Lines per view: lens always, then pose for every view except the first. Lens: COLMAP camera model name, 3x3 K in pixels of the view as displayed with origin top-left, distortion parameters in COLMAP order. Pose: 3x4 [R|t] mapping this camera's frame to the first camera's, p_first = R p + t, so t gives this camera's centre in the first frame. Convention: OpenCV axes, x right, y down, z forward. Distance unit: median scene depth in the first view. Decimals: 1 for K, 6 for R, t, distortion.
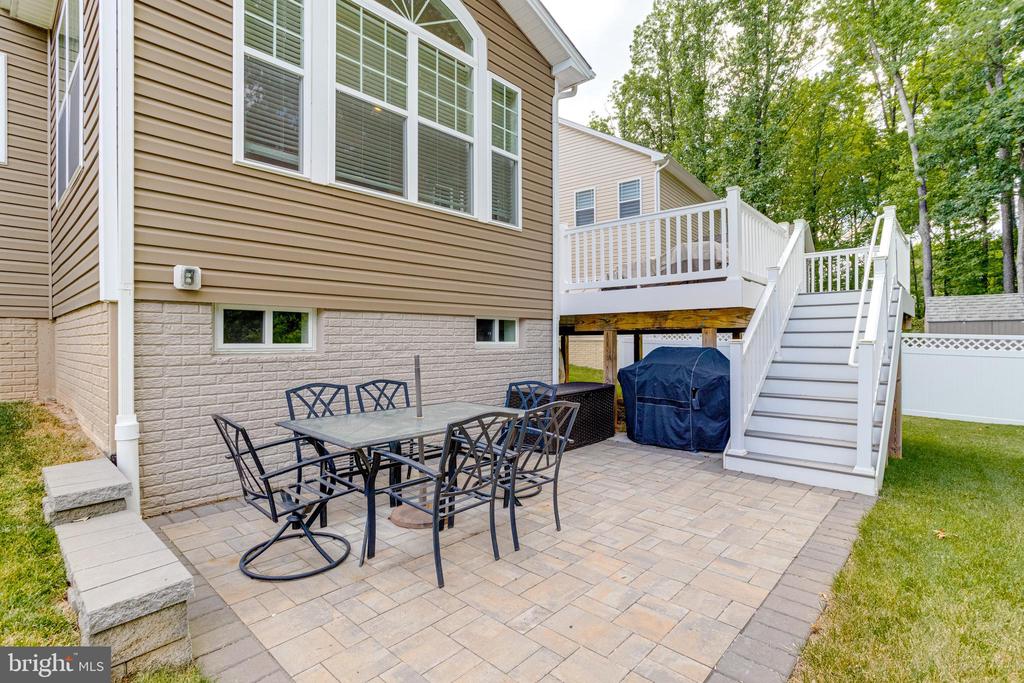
lens RADIAL K [[490.7, 0, 511.2], [0, 490.7, 337.6], [0, 0, 1]] dist [-0.020367, 0.007598]
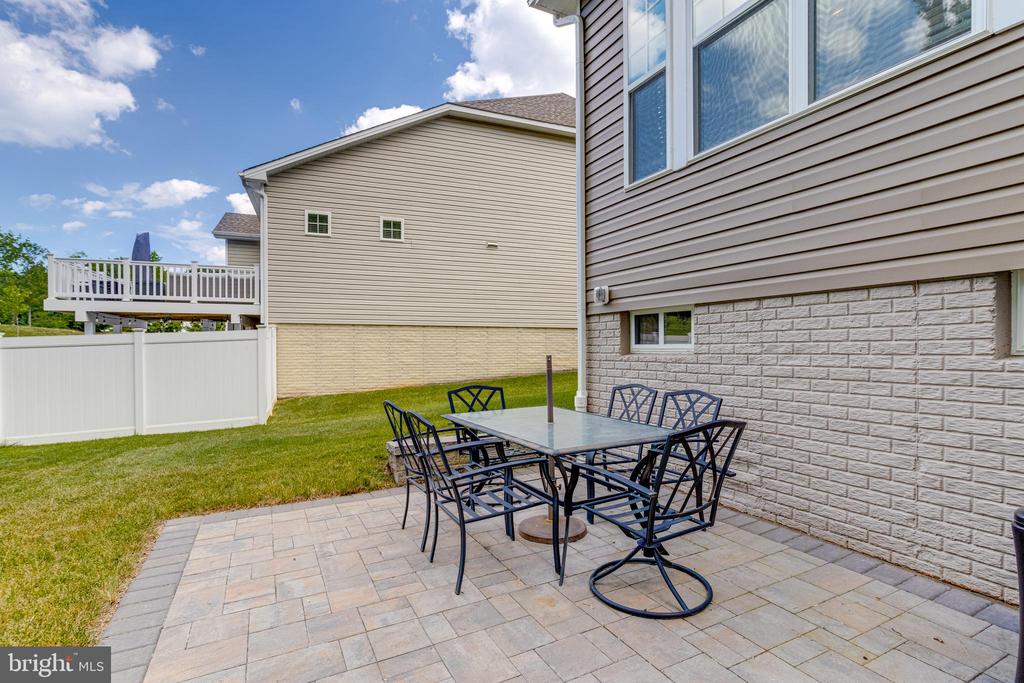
lens RADIAL K [[490.7, 0, 507.6], [0, 490.7, 345.6], [0, 0, 1]] dist [-0.020367, 0.007598]
pose [[-0.351123, -0.003721, -0.936322, 0.466959], [0.009661, 0.999924, -0.007597, 0.015127], [0.936280, -0.011713, -0.351060, 0.814238]]
